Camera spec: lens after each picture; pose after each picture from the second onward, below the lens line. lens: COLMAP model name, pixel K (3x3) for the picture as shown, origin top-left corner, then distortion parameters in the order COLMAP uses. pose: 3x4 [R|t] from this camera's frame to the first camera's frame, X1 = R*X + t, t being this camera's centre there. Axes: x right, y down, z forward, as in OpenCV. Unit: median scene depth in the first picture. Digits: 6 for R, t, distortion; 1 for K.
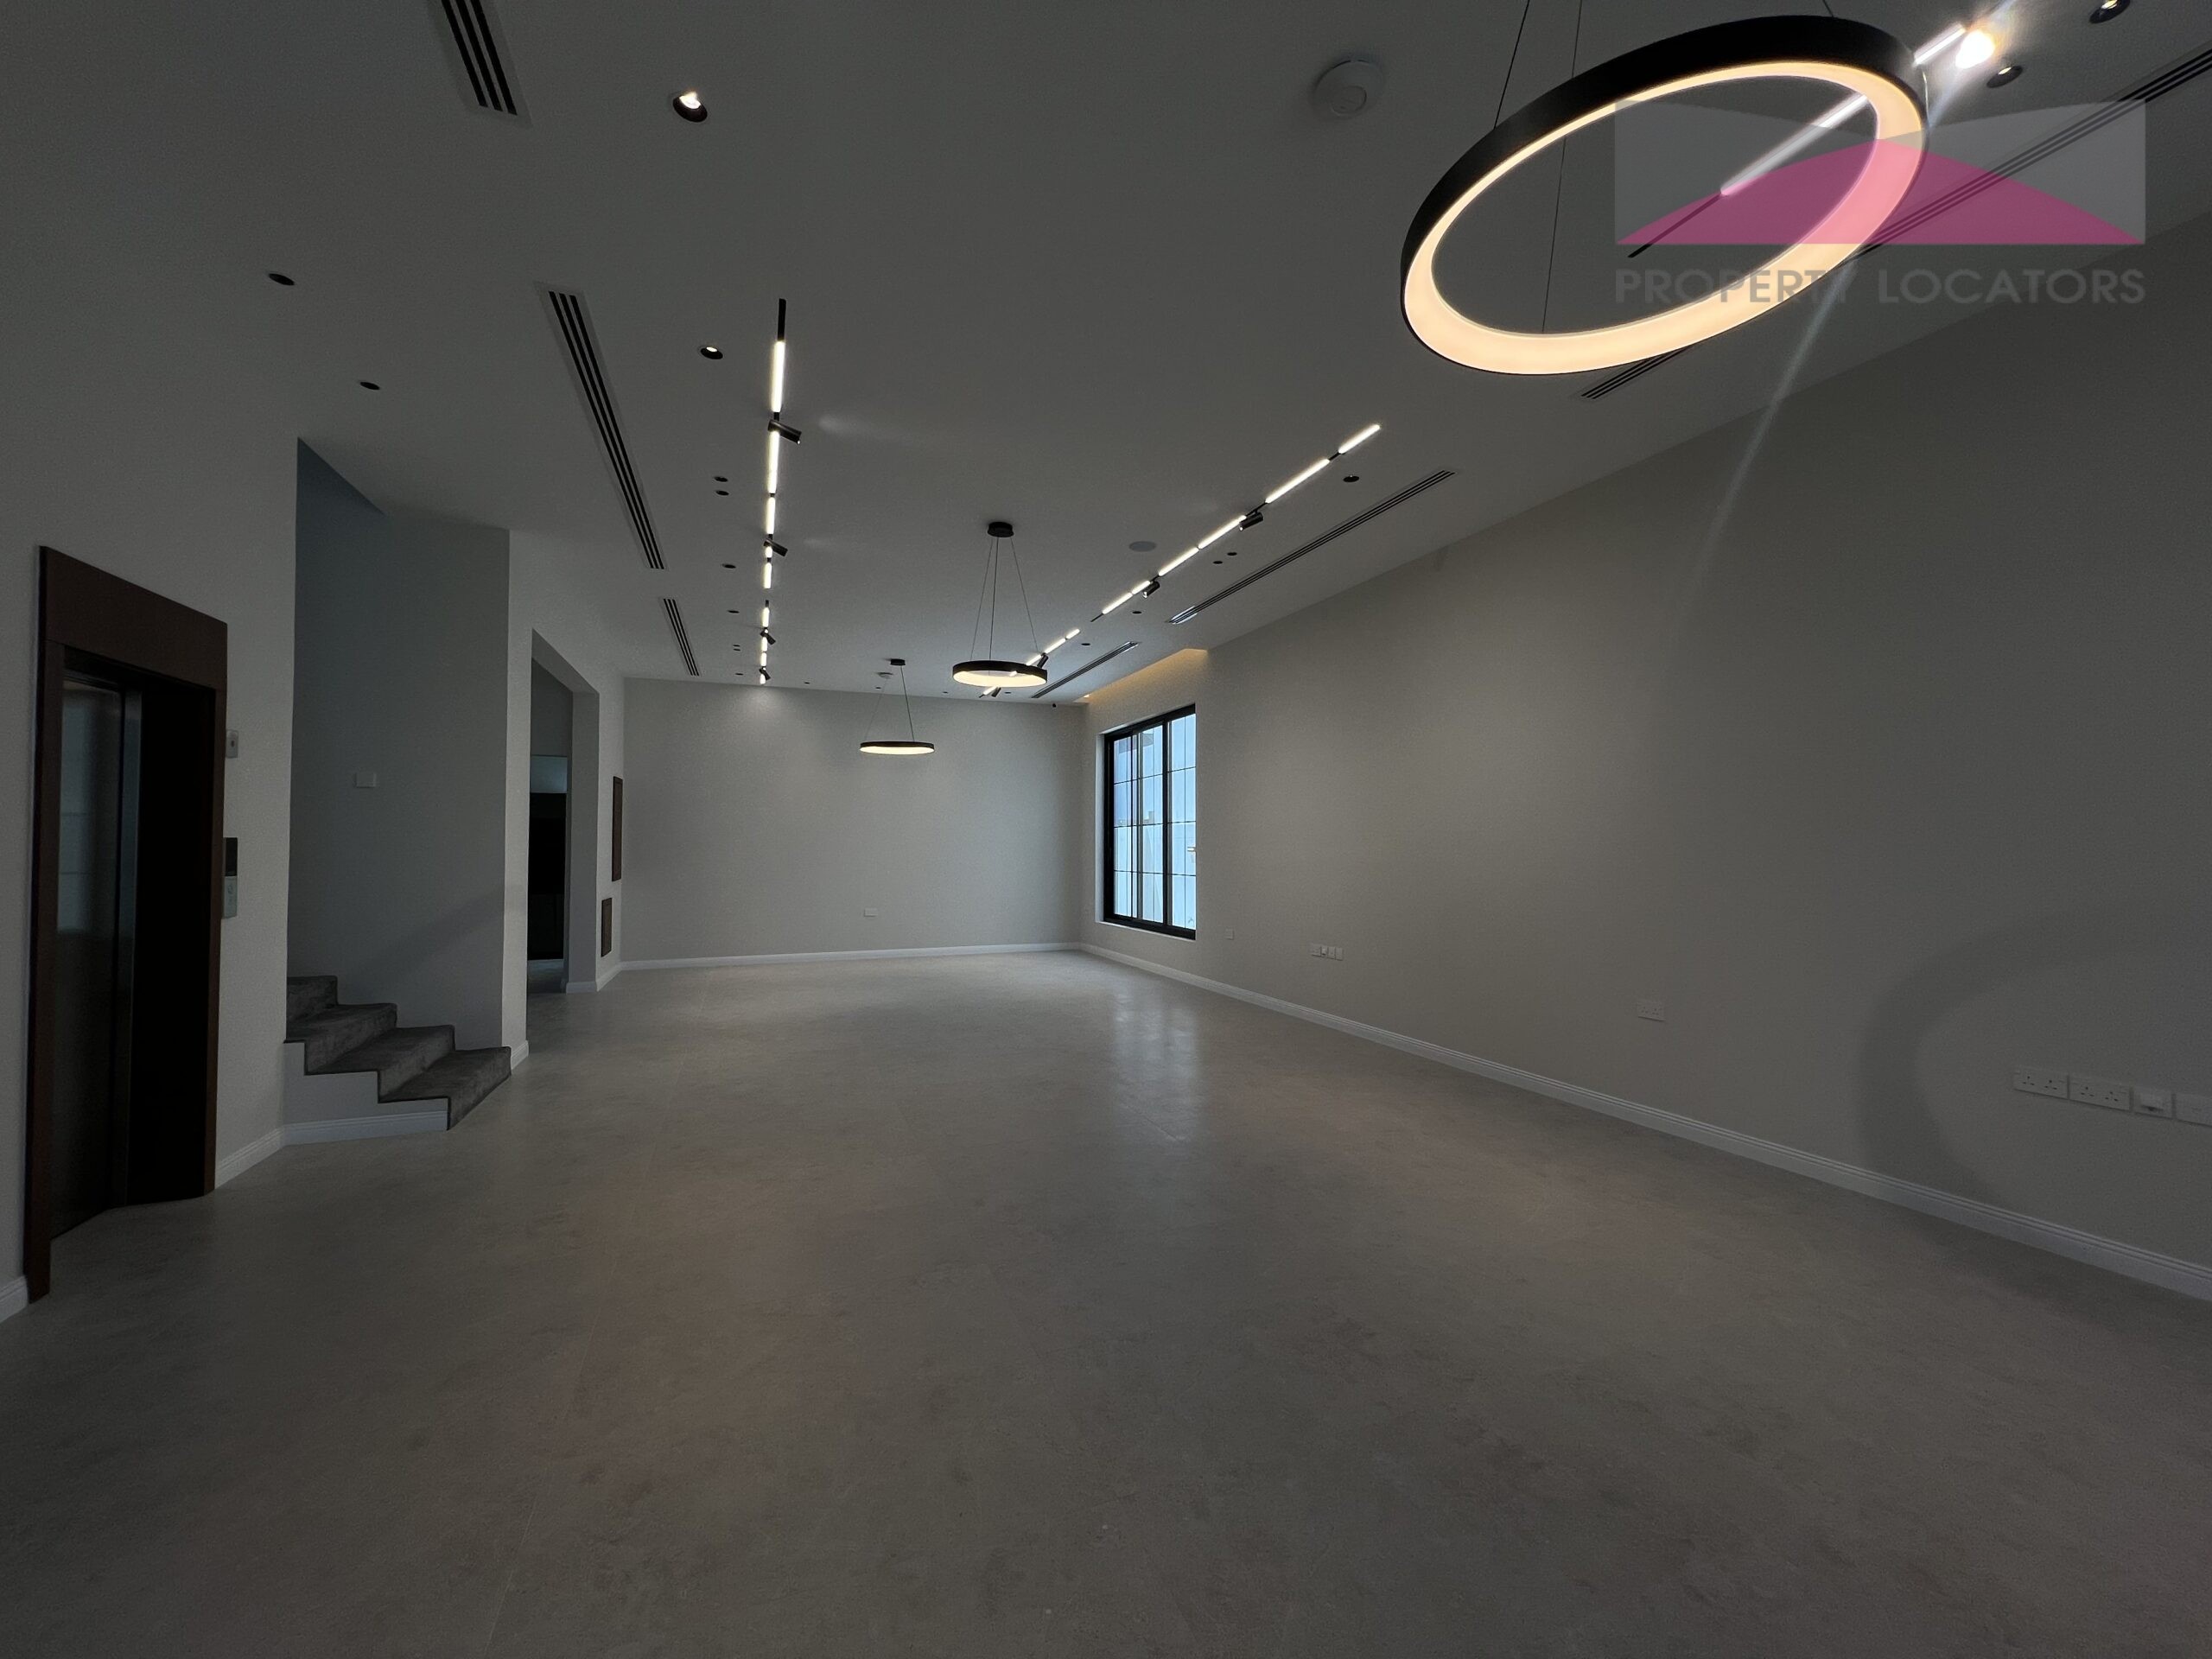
lens RADIAL K [[881.3, 0, 1106.0], [0, 881.3, 829.5], [0, 0, 1]] dist [-0.002944, -0.000195]
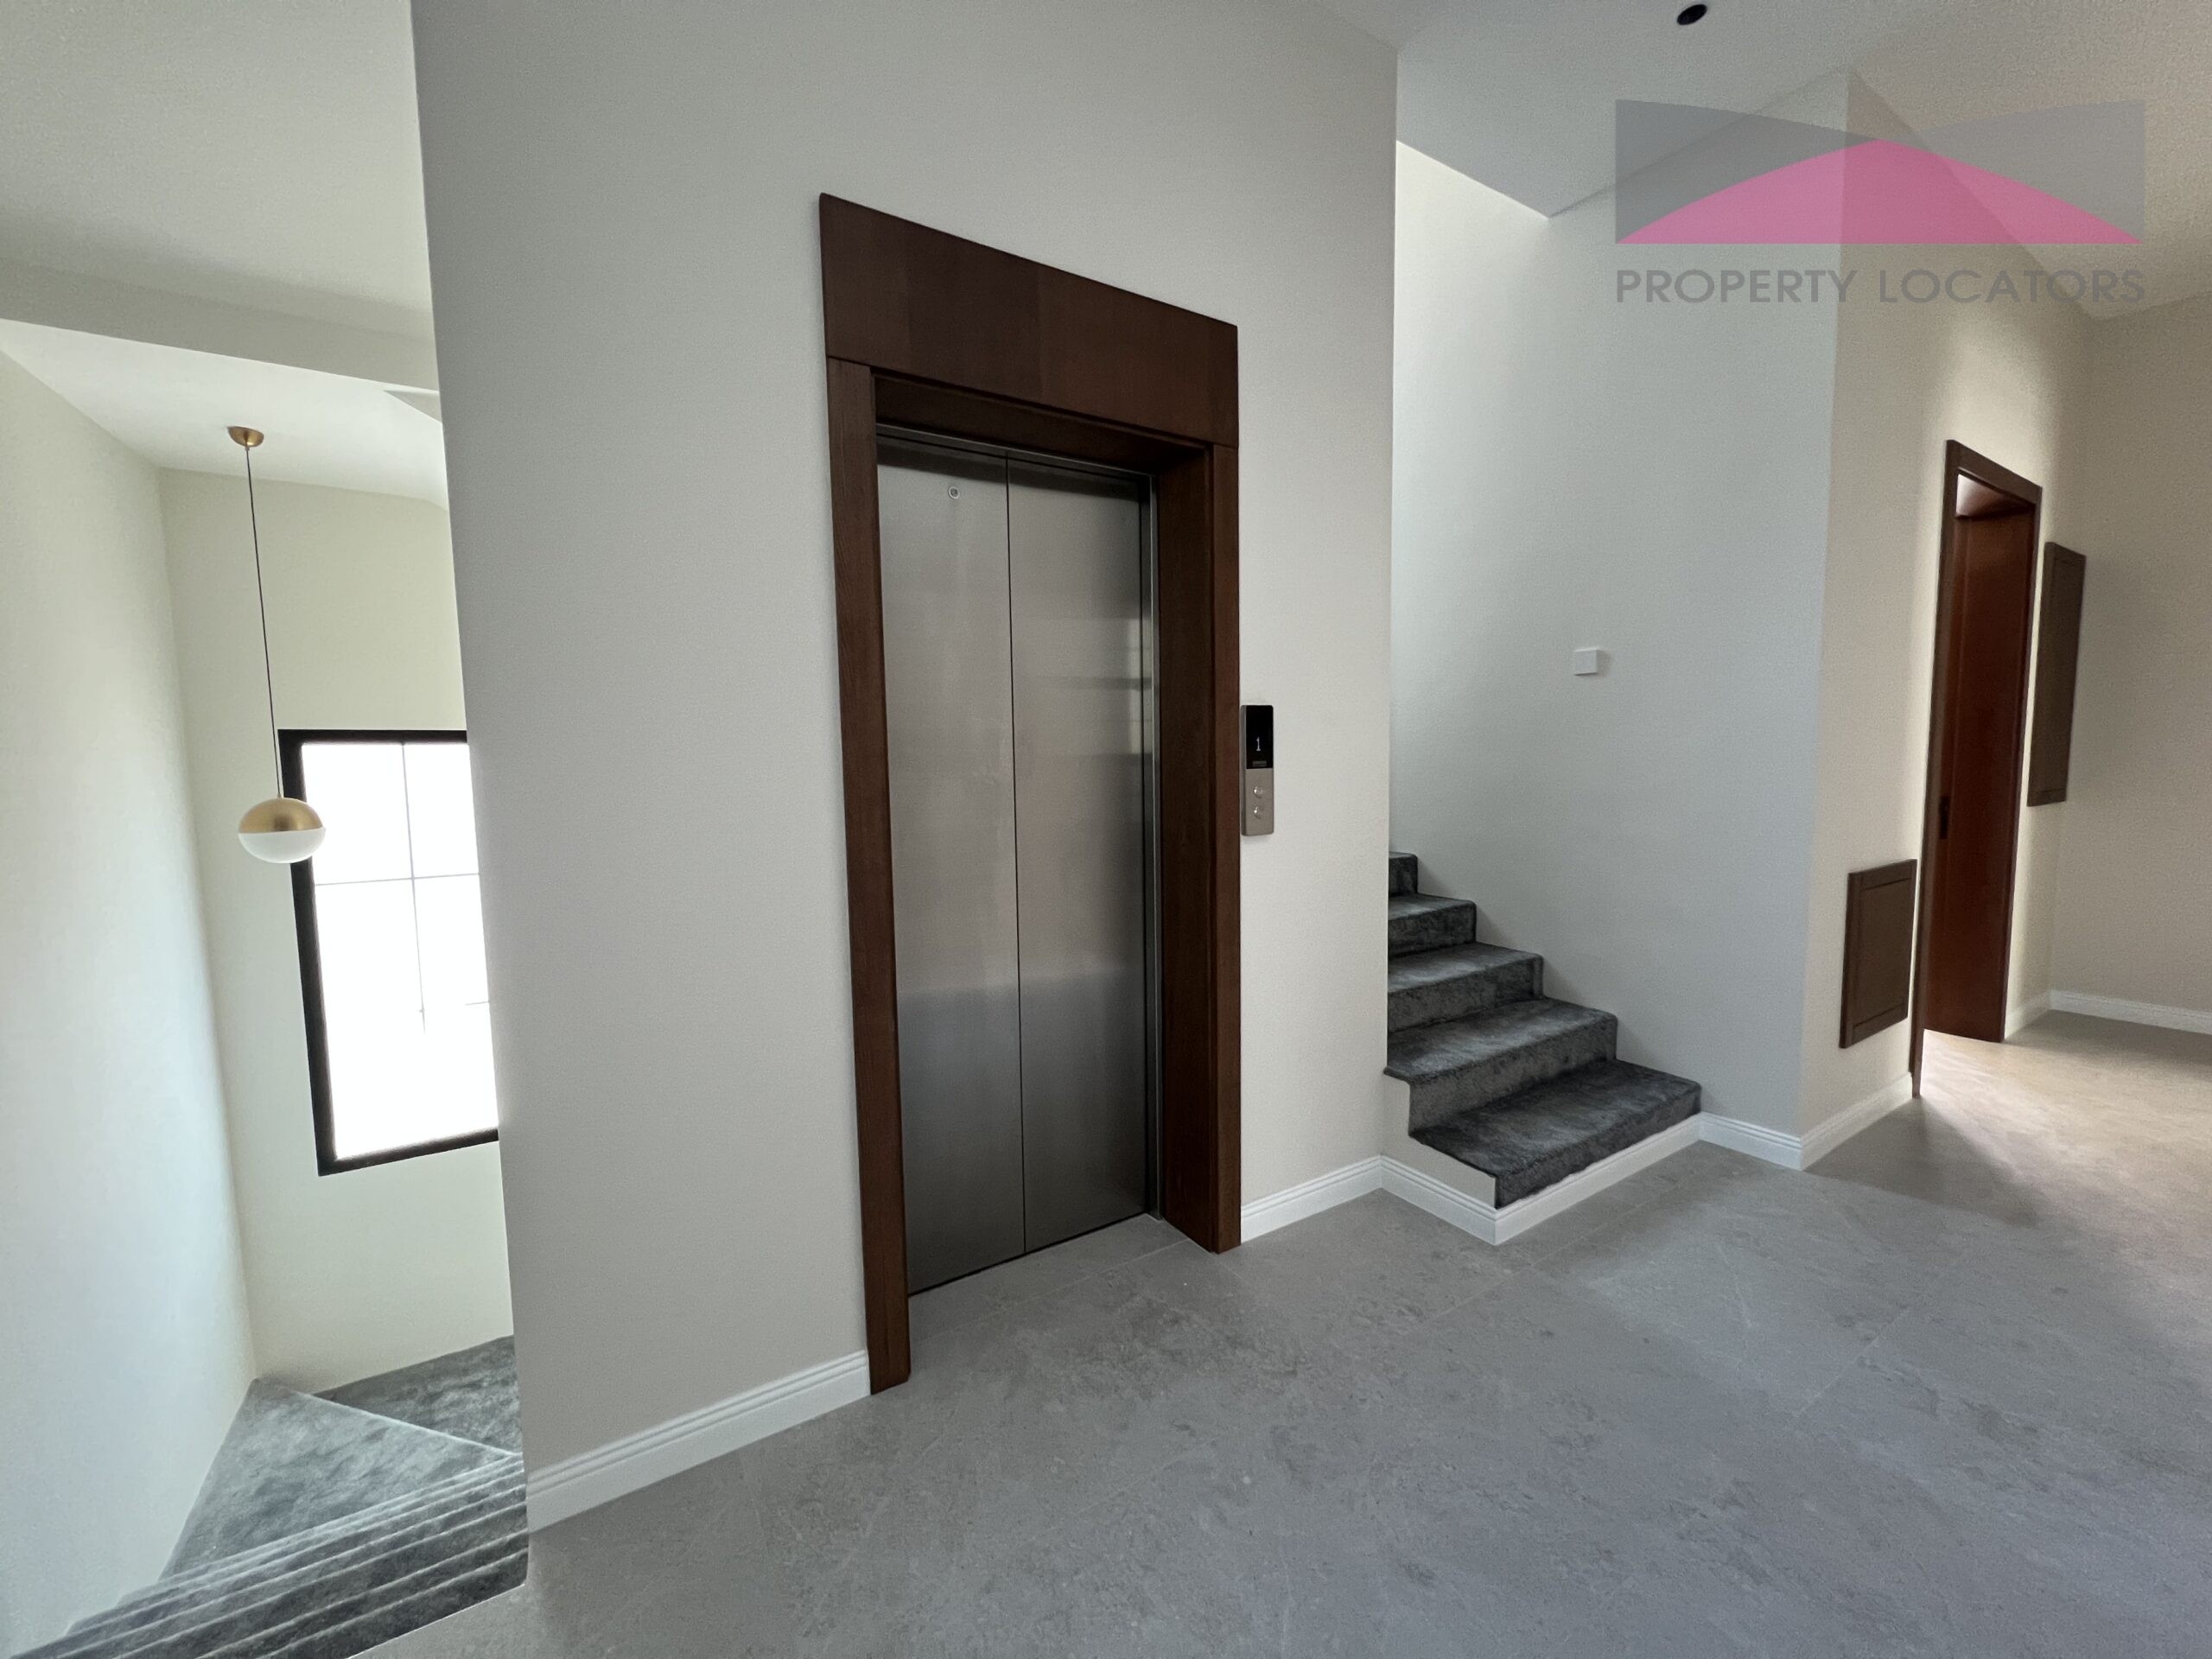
lens RADIAL K [[881.3, 0, 1106.0], [0, 881.3, 829.5], [0, 0, 1]] dist [-0.002944, -0.000195]
pose [[0.183684, 0.119102, -0.975743, -0.302705], [0.023252, 0.991828, 0.125443, 0.012454], [0.982710, -0.045730, 0.179414, 0.565955]]
